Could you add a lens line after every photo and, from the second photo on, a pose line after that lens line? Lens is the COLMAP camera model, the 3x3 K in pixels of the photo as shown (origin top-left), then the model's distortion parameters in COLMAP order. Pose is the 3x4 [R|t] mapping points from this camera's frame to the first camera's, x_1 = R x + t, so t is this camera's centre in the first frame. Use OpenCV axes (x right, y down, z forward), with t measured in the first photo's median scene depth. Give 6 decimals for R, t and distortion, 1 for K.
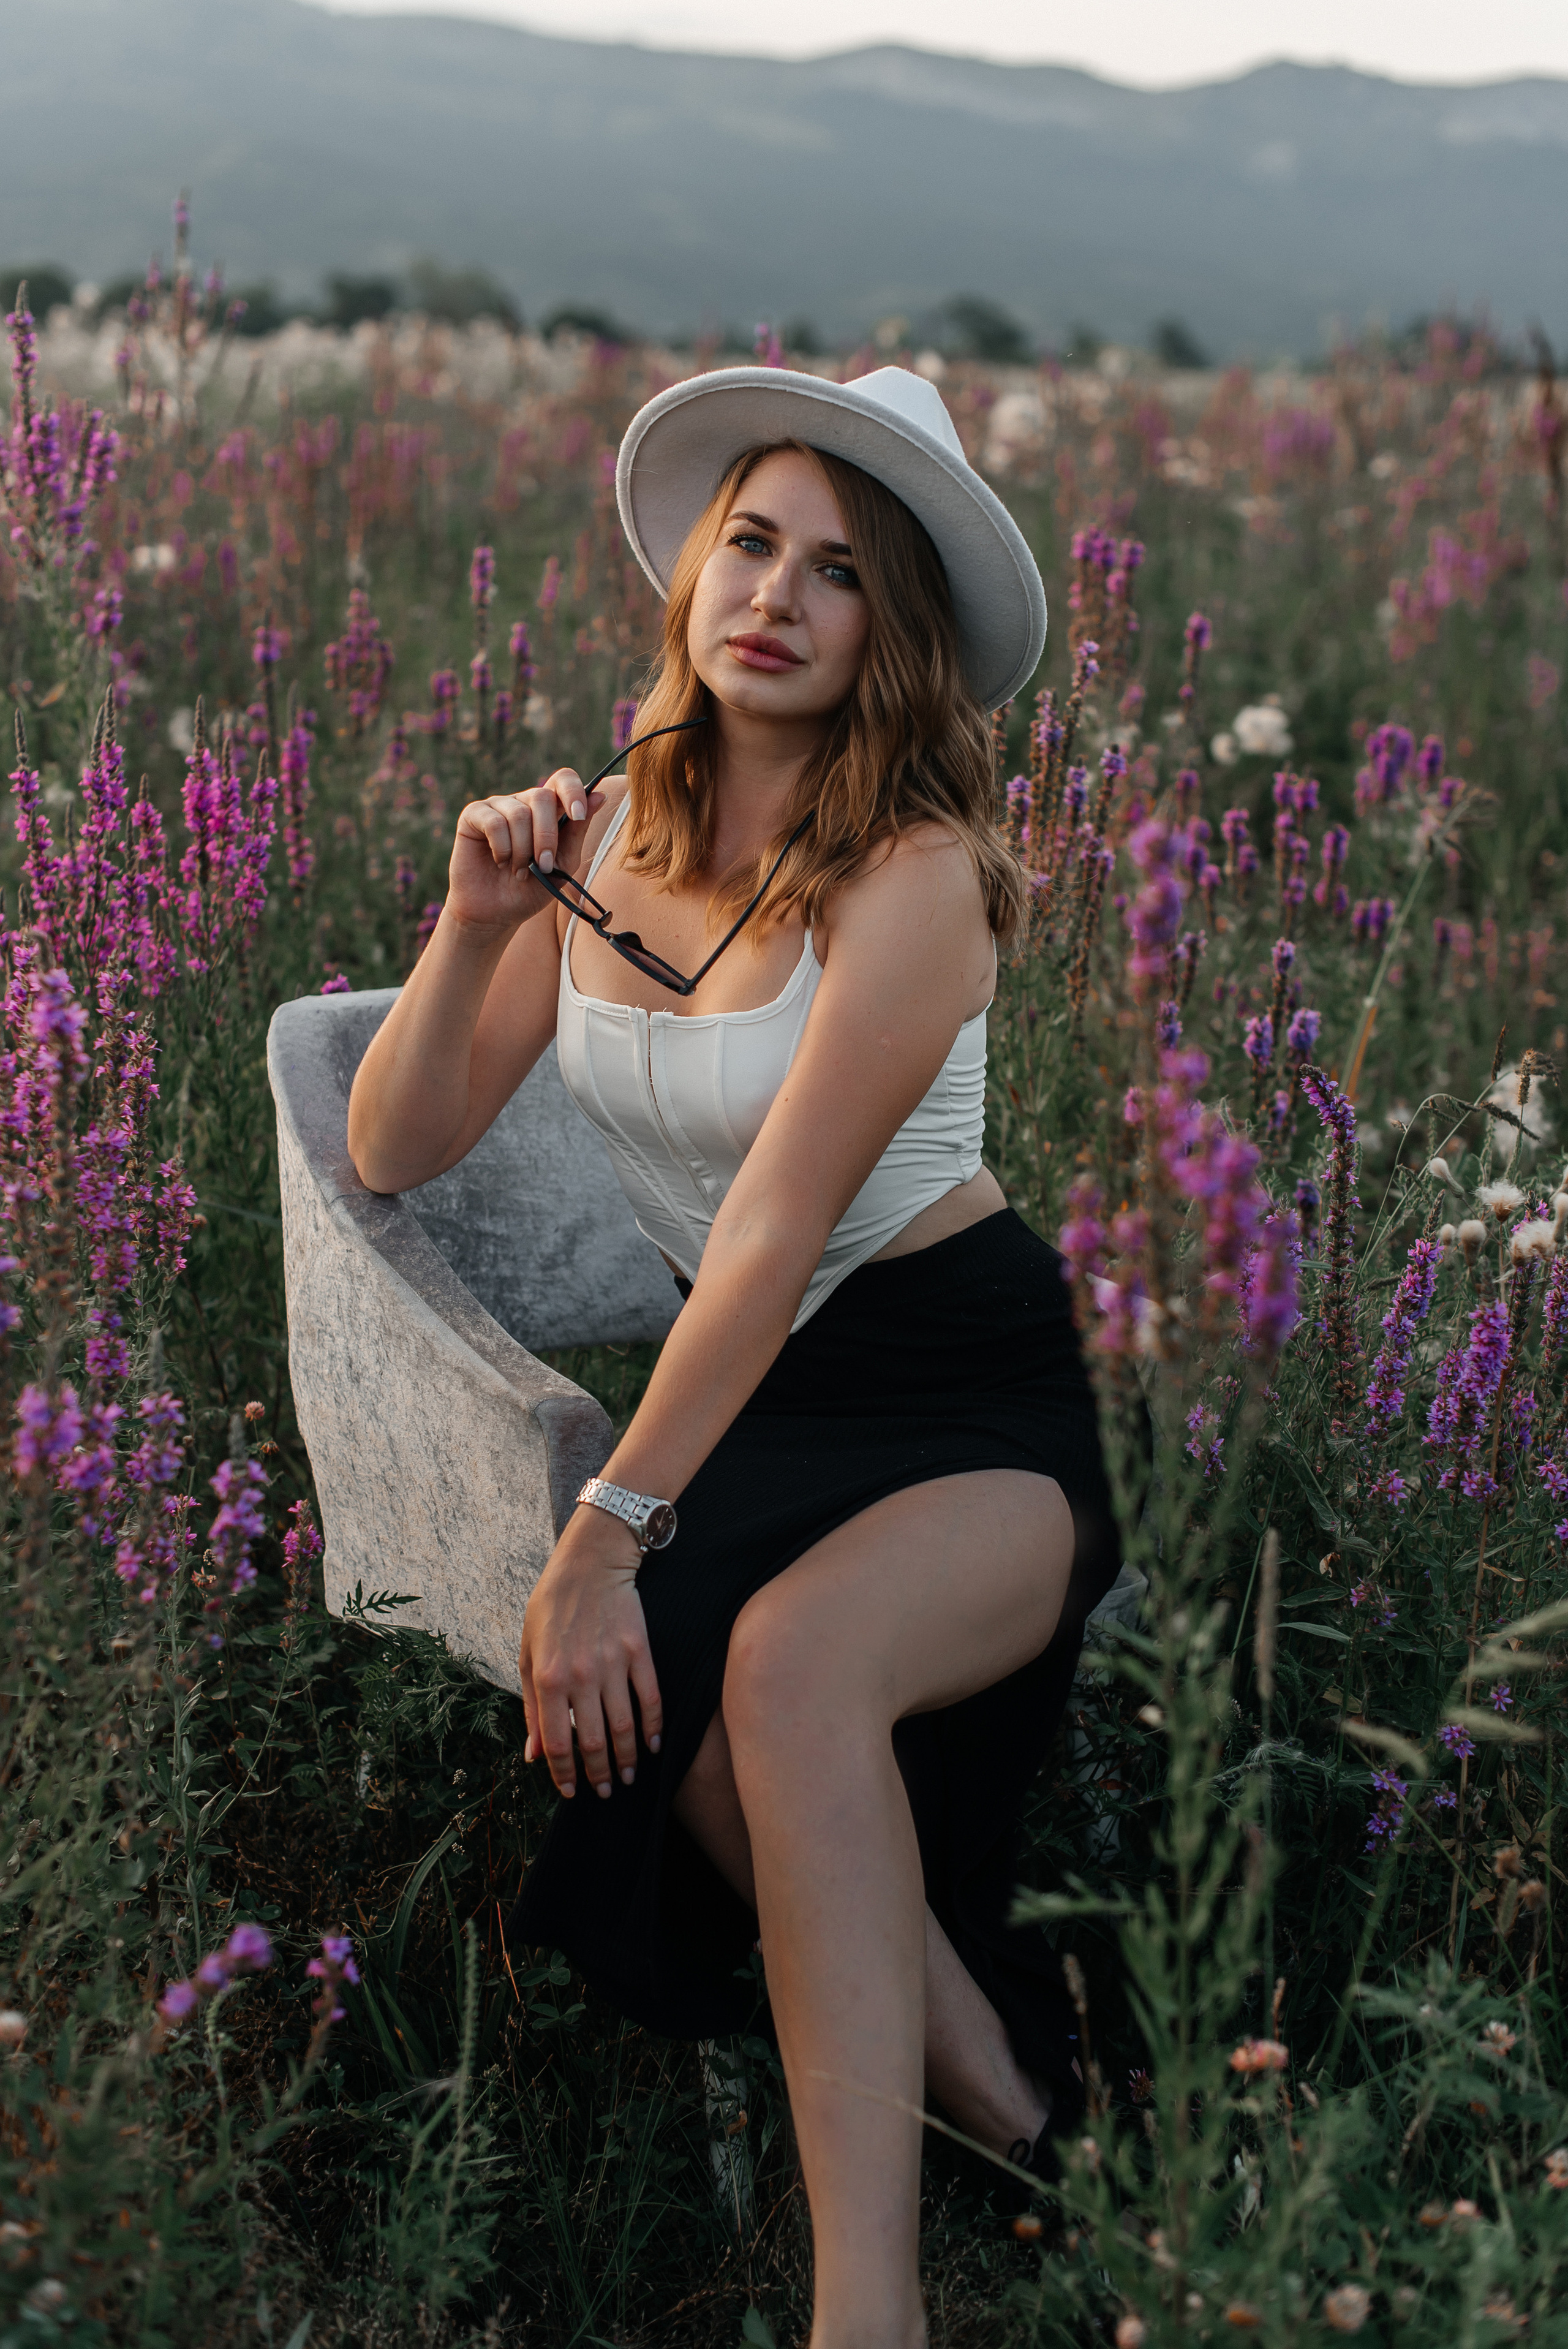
lens RADIAL K [[3507.4, 0, 784.0], [0, 3507.4, 1174.5], [0, 0, 1]] dist [-0.012909, 0.110140]
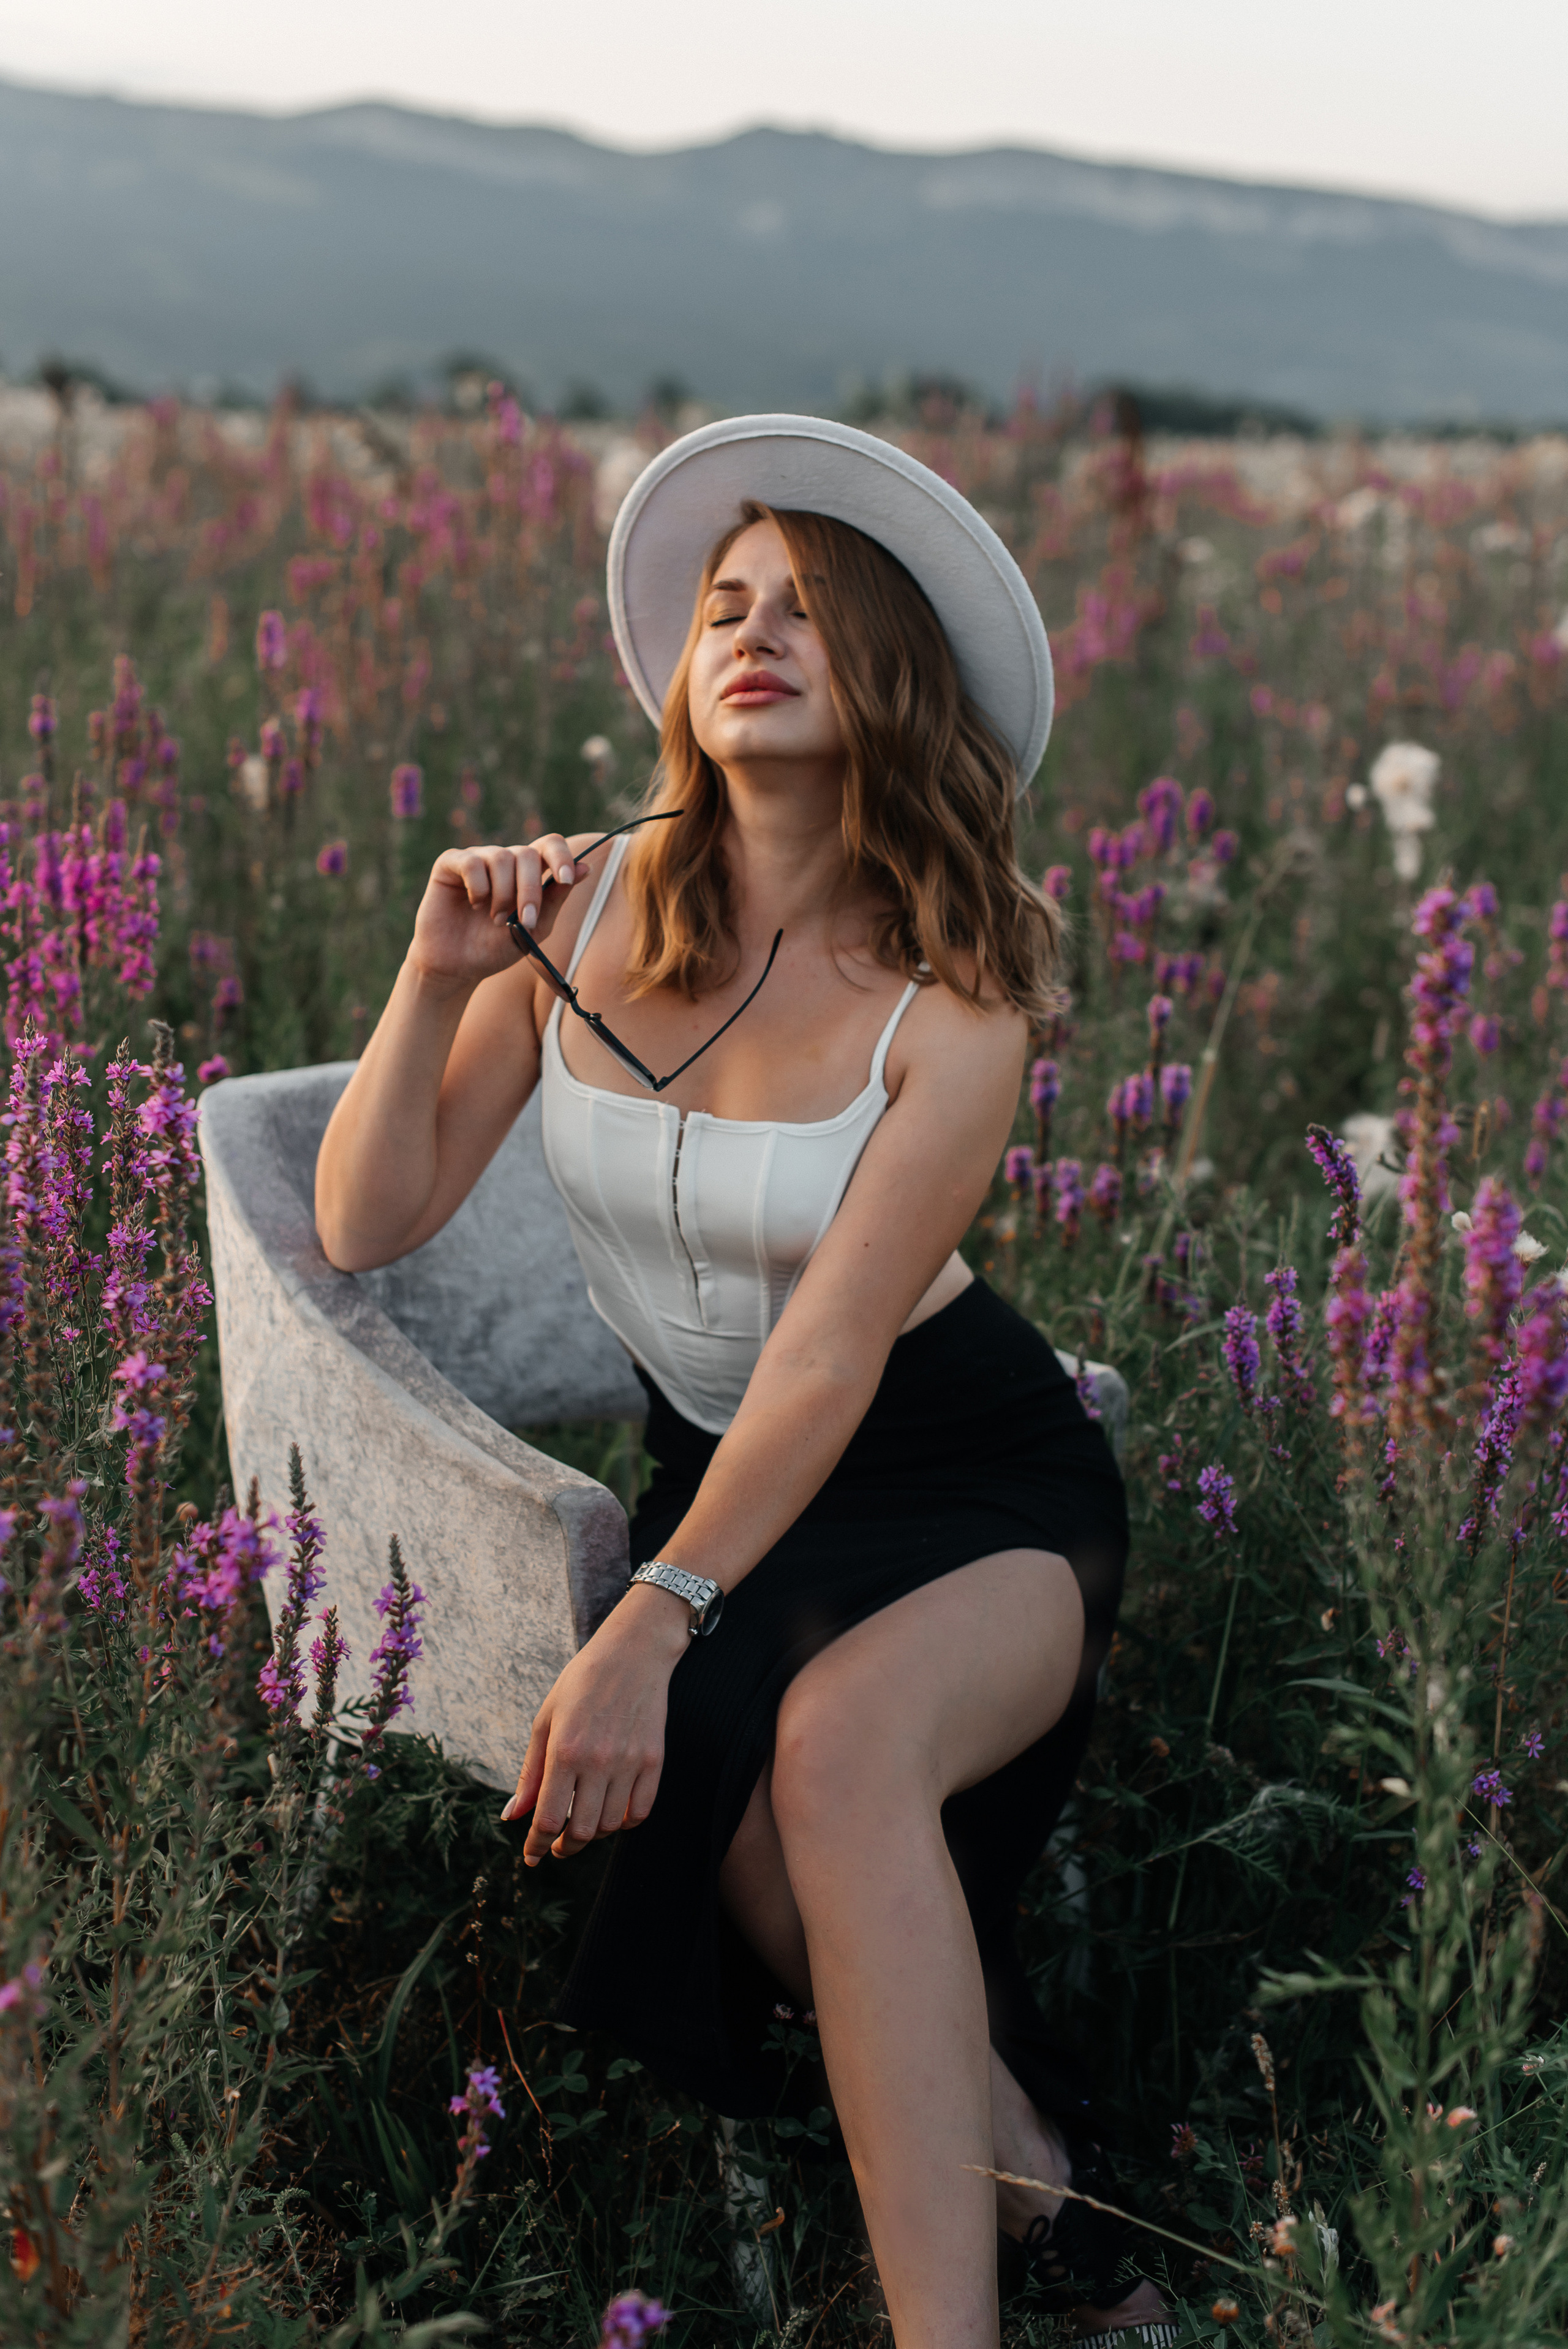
lens RADIAL K [[3524.8, 0, 784.0], [0, 3524.8, 1174.5], [0, 0, 1]] dist [-0.222151, 1.645910]
pose [[0.987653, -0.030264, 0.153707, -0.147901], [0.032618, 0.999386, -0.012817, -0.008446], [-0.153225, 0.017673, 0.988033, 0.029322]]
